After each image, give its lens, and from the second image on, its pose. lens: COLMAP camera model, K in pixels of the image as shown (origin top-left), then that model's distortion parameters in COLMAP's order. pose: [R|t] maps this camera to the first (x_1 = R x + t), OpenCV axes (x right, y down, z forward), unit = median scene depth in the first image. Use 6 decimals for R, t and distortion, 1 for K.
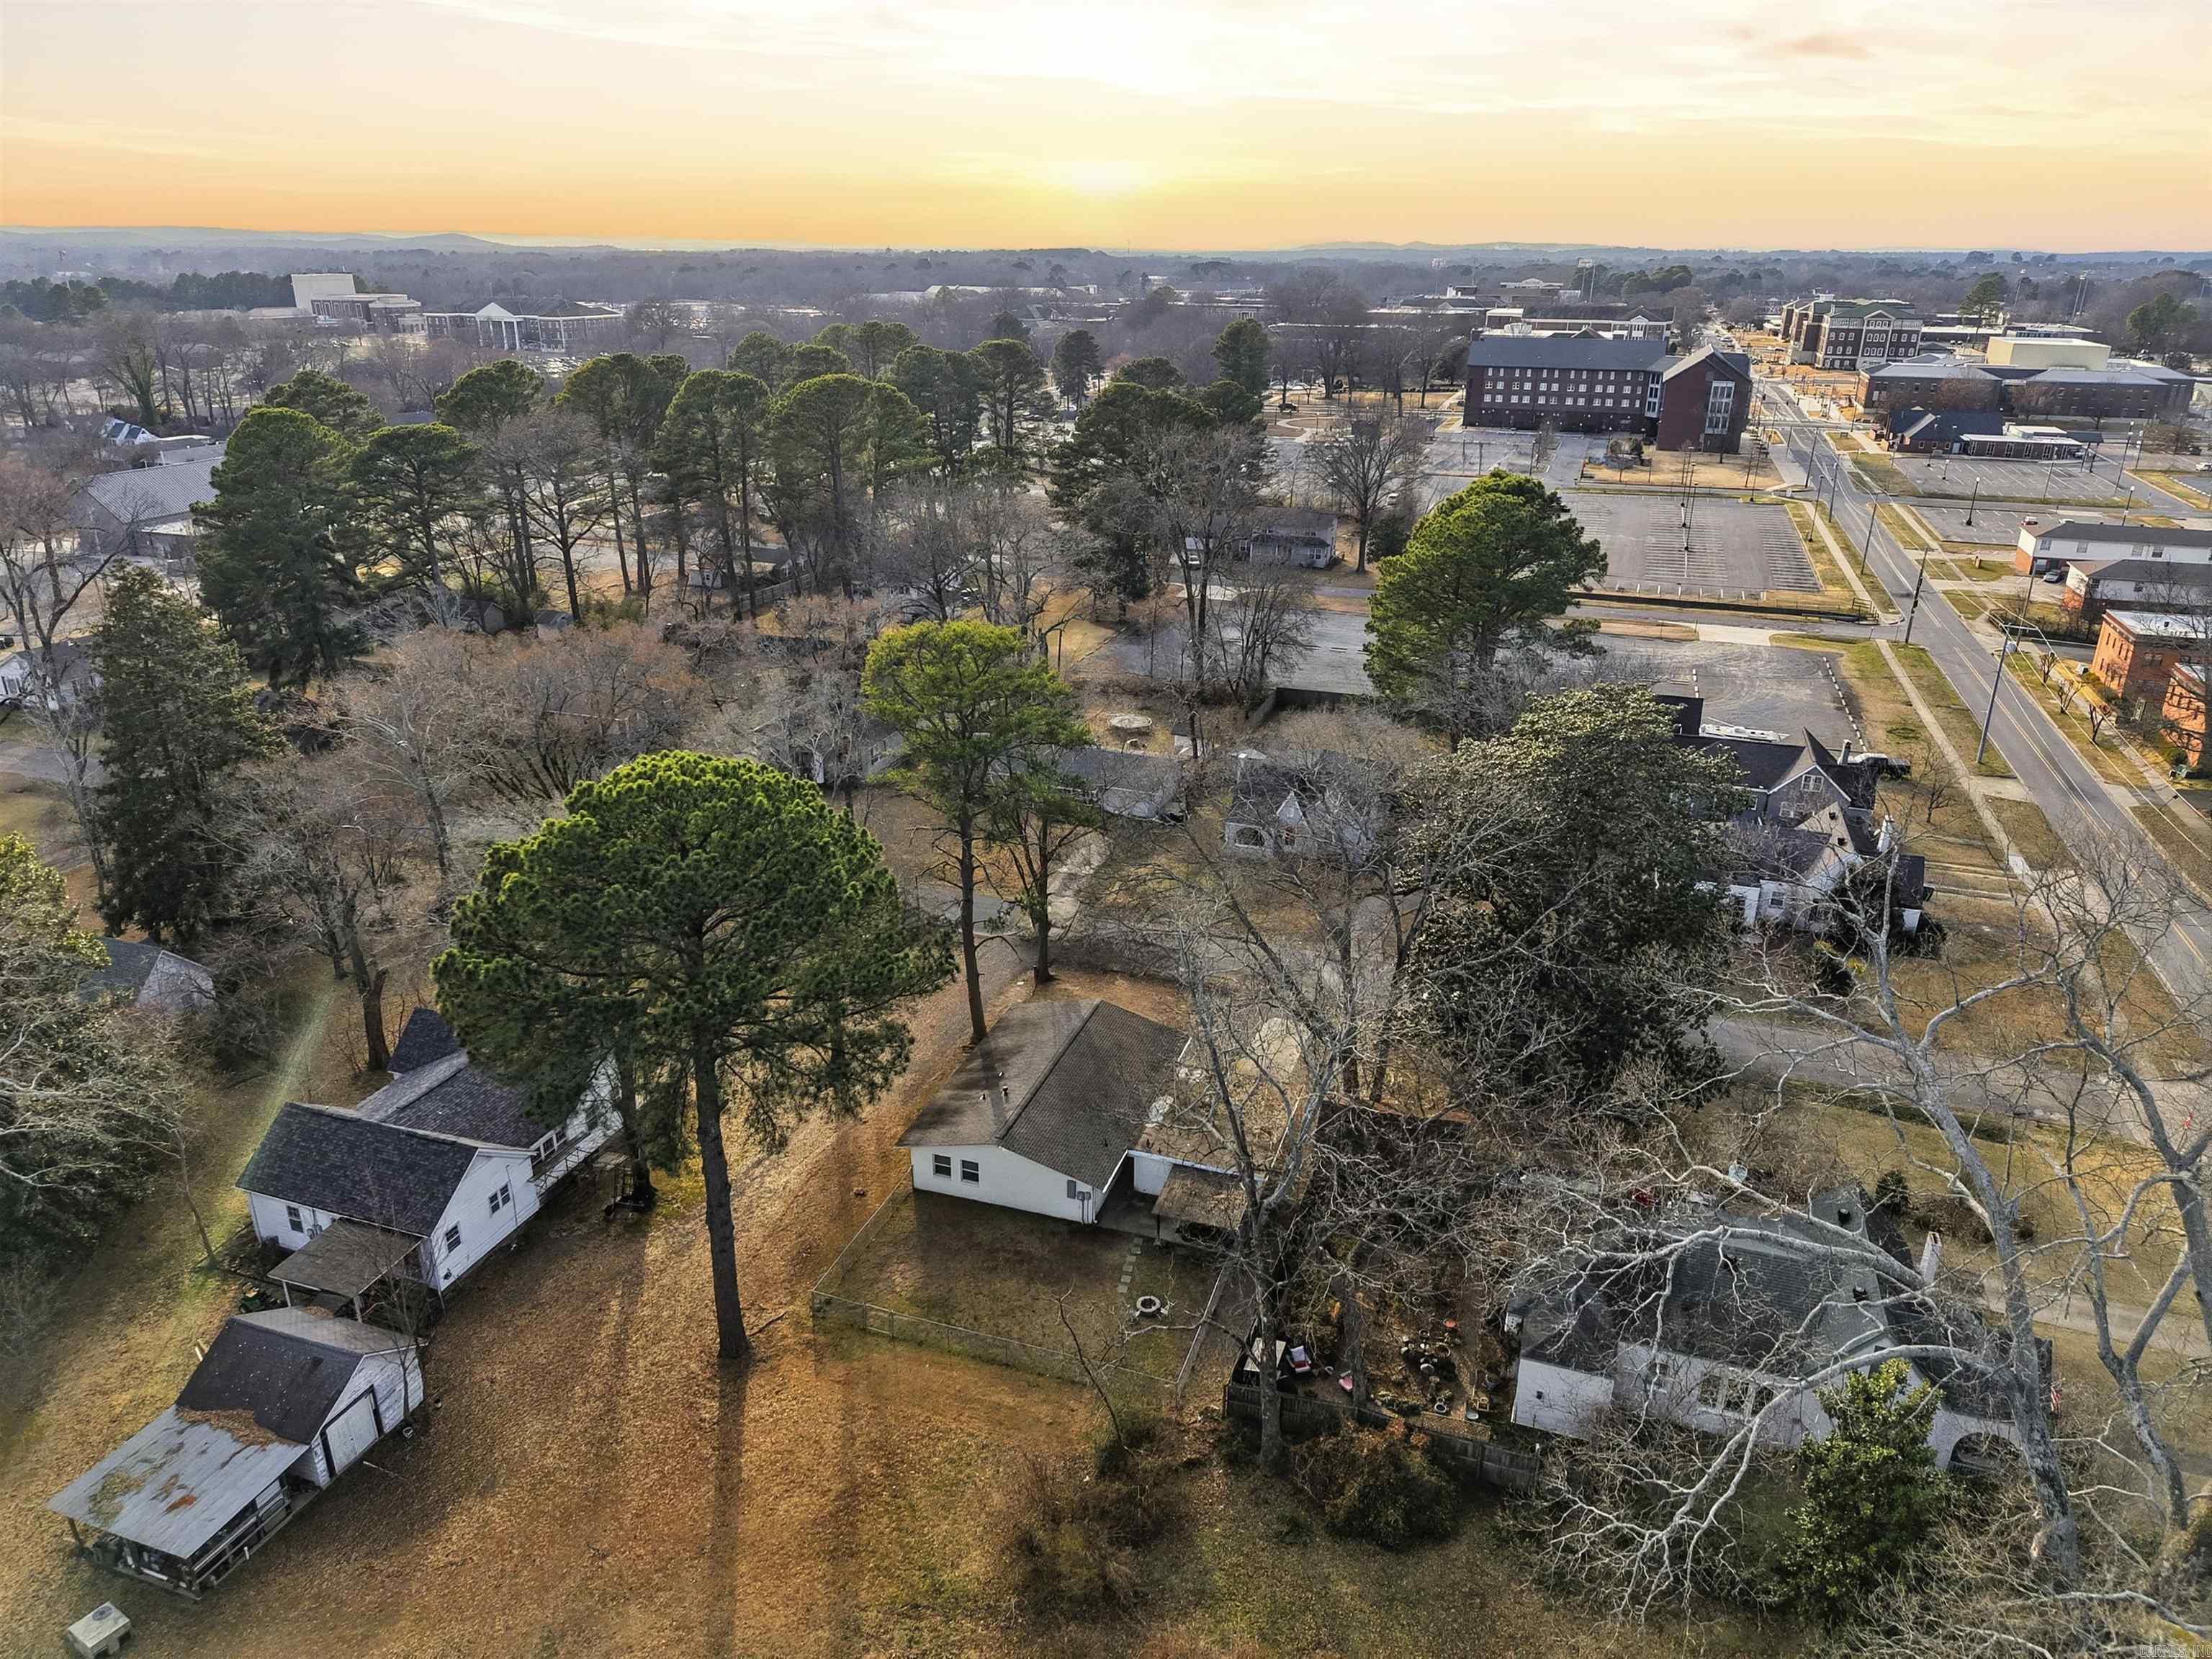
lens RADIAL K [[1454.6, 0, 1111.7], [0, 1454.6, 832.3], [0, 0, 1]] dist [0.034080, -0.038978]
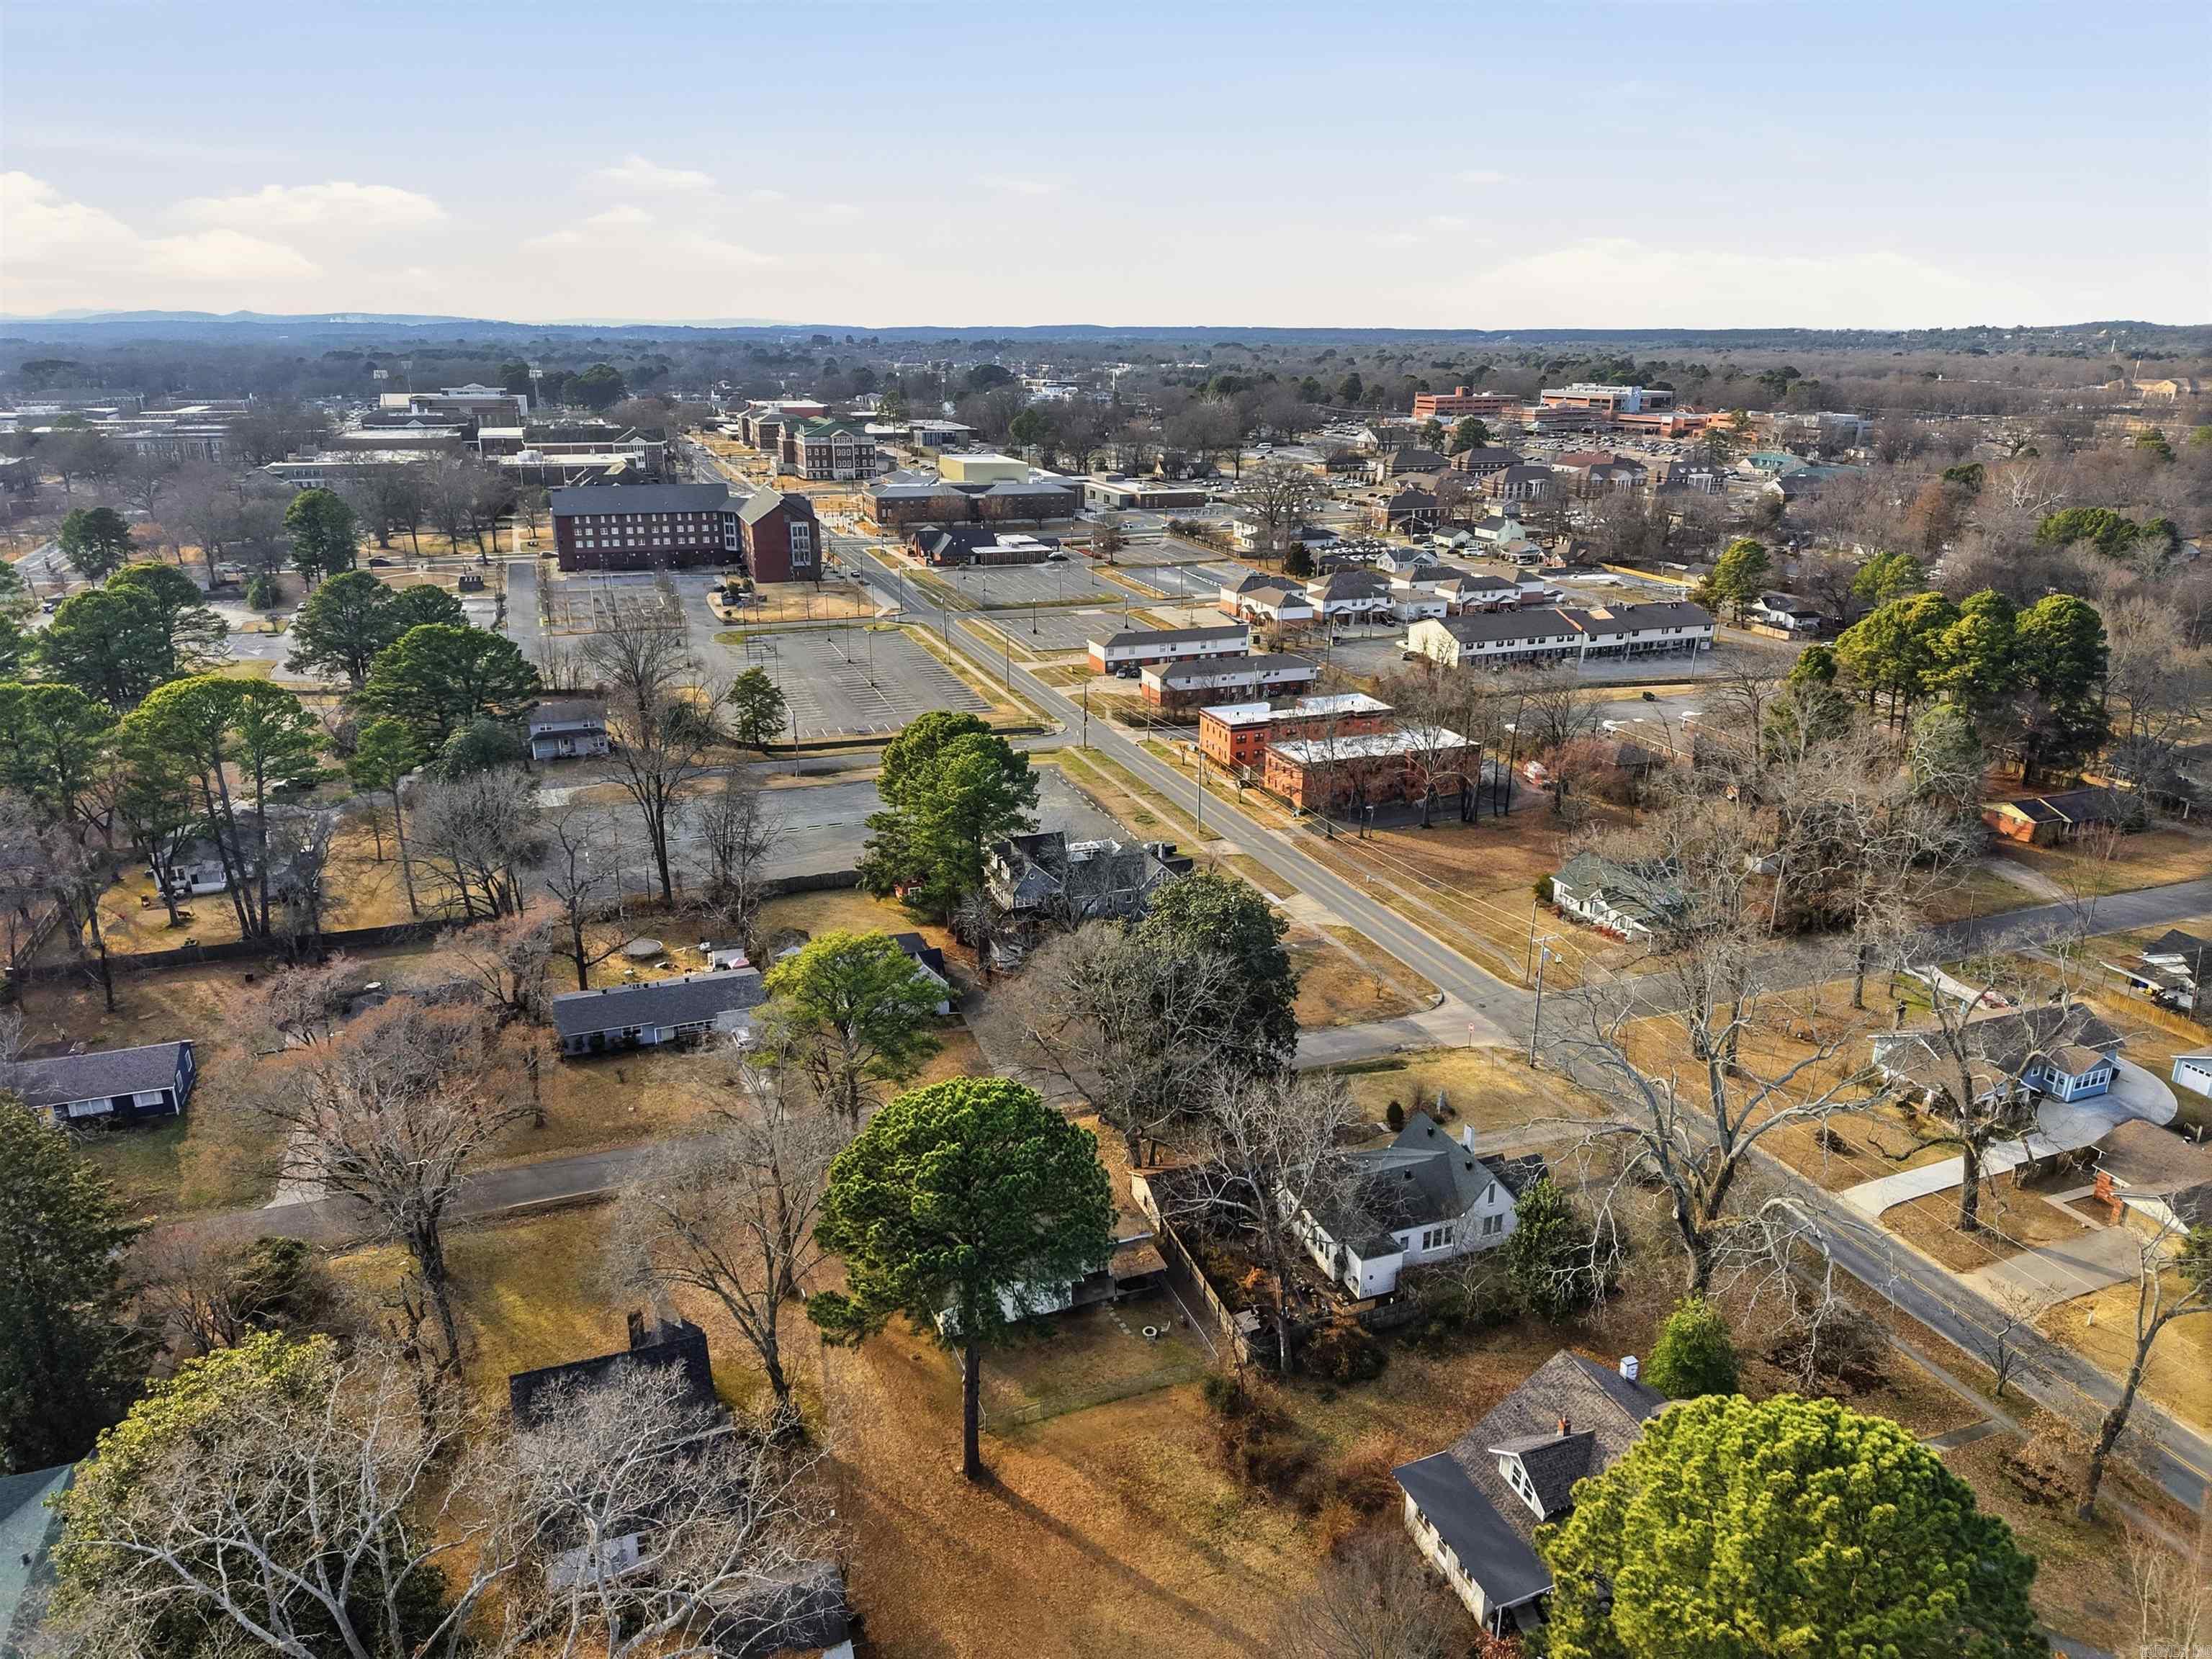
lens RADIAL K [[1454.6, 0, 1102.0], [0, 1454.6, 845.6], [0, 0, 1]] dist [0.034080, -0.038978]
pose [[0.769538, -0.212054, 0.602366, -0.283929], [0.233331, 0.971407, 0.043883, -0.089903], [-0.594448, 0.106781, 0.797013, -0.096379]]
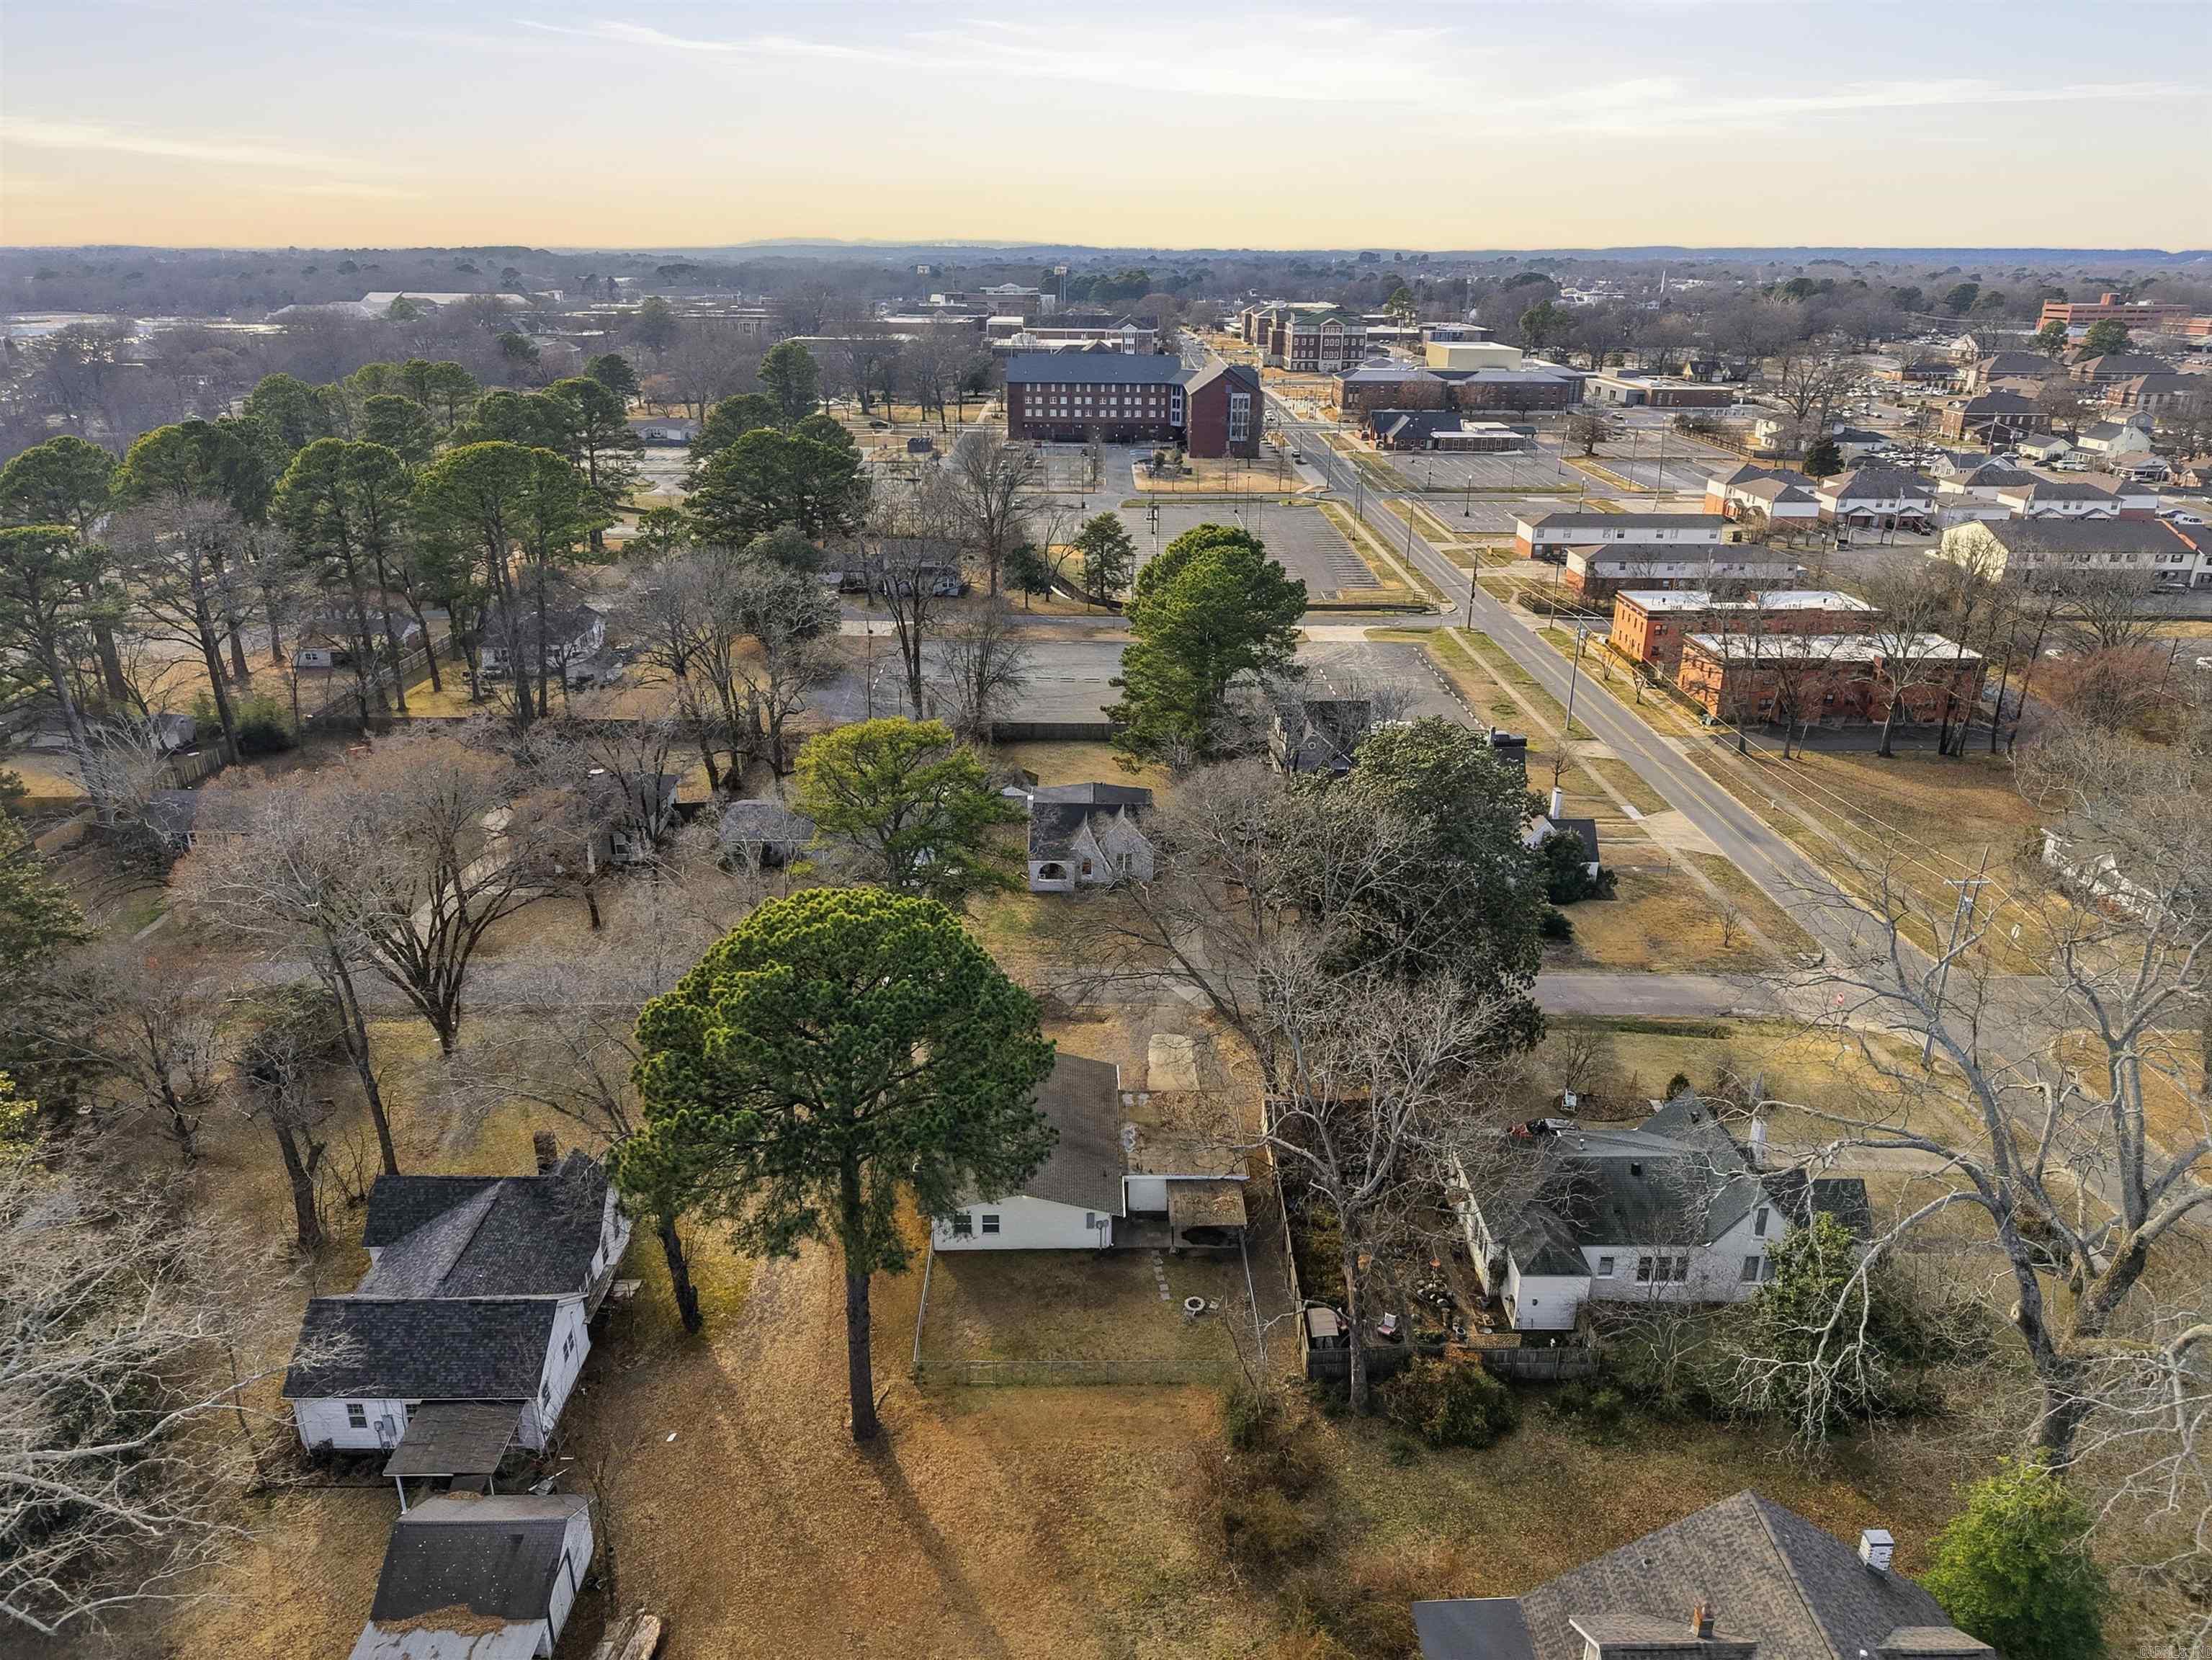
lens RADIAL K [[1454.8, 0, 1102.5], [0, 1454.8, 835.7], [0, 0, 1]] dist [0.034080, -0.038978]
pose [[0.942822, -0.124361, 0.309225, -0.116579], [0.123140, 0.992110, 0.023547, -0.026042], [-0.309714, 0.015877, 0.950697, -0.025543]]
